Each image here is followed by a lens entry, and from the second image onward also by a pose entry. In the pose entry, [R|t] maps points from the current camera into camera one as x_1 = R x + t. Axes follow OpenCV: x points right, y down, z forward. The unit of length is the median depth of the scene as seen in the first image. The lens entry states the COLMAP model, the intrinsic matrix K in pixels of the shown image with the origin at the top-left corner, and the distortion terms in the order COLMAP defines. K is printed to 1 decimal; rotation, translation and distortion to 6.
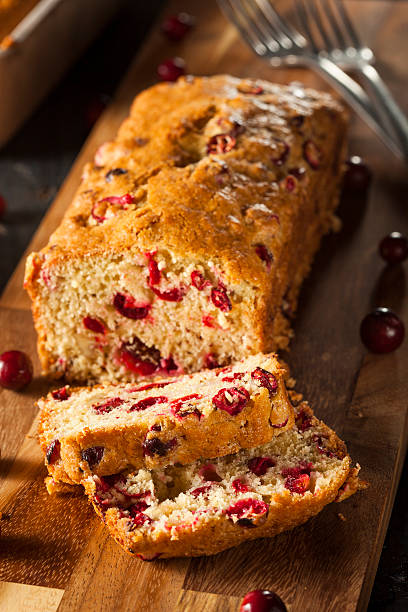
lens RADIAL K [[2044.3, 0, 204.0], [0, 2044.3, 306.0], [0, 0, 1]] dist [-0.015244, 0.234119]
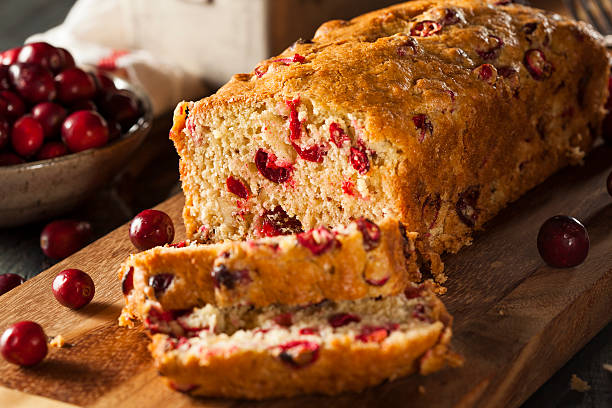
lens RADIAL K [[2044.3, 0, 306.0], [0, 2044.3, 204.0], [0, 0, 1]] dist [-0.015244, 0.234119]
pose [[0.947931, 0.103587, -0.301159, 0.254123], [-0.163323, 0.969928, -0.180458, 0.178540], [0.273410, 0.220248, 0.936343, 0.161318]]
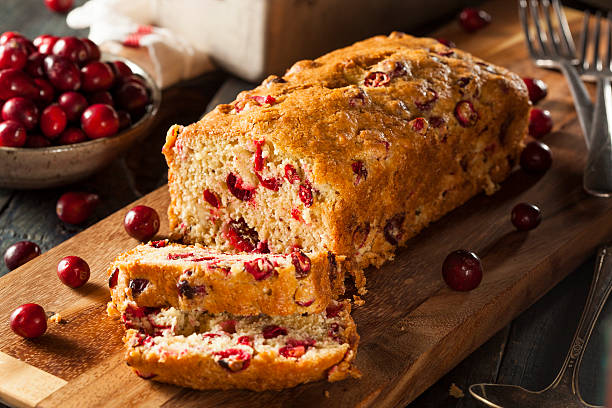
lens RADIAL K [[1977.8, 0, 306.0], [0, 1977.8, 204.0], [0, 0, 1]] dist [0.058056, -0.752160]
pose [[0.923933, 0.228817, -0.306580, 0.341158], [-0.261184, 0.962856, -0.068494, 0.075548], [0.279520, 0.143357, 0.949377, -0.036701]]
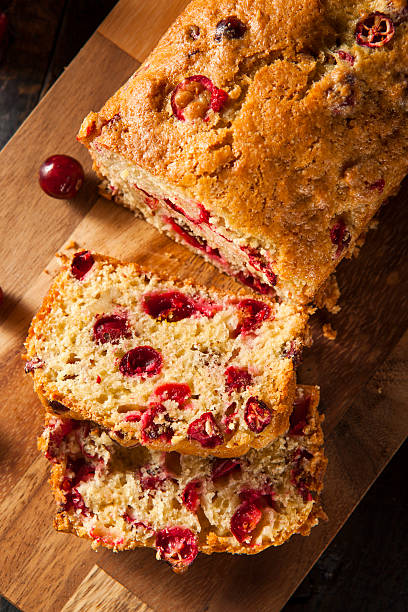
lens RADIAL K [[1250.8, 0, 204.0], [0, 1250.8, 306.0], [0, 0, 1]] dist [0.045209, 0.027745]
pose [[0.916658, 0.398624, -0.028946, 0.004581], [-0.241958, 0.611122, 0.753649, -0.380829], [0.318112, -0.683834, 0.656640, 0.629680]]
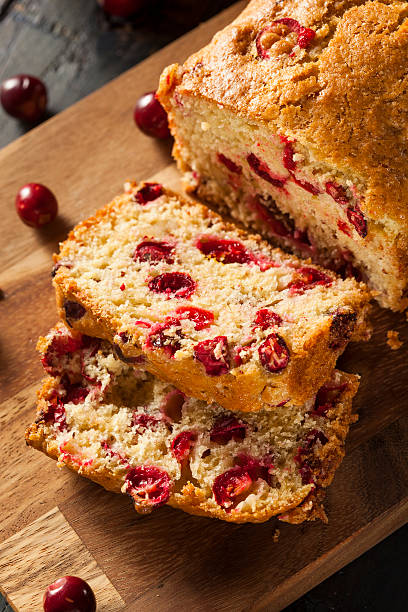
lens RADIAL K [[2044.3, 0, 204.0], [0, 2044.3, 306.0], [0, 0, 1]] dist [-0.015244, 0.234119]
pose [[0.744254, 0.579658, -0.331786, 0.251230], [-0.327402, 0.749617, 0.575224, -0.409040], [0.582146, -0.319486, 0.747686, 0.367904]]
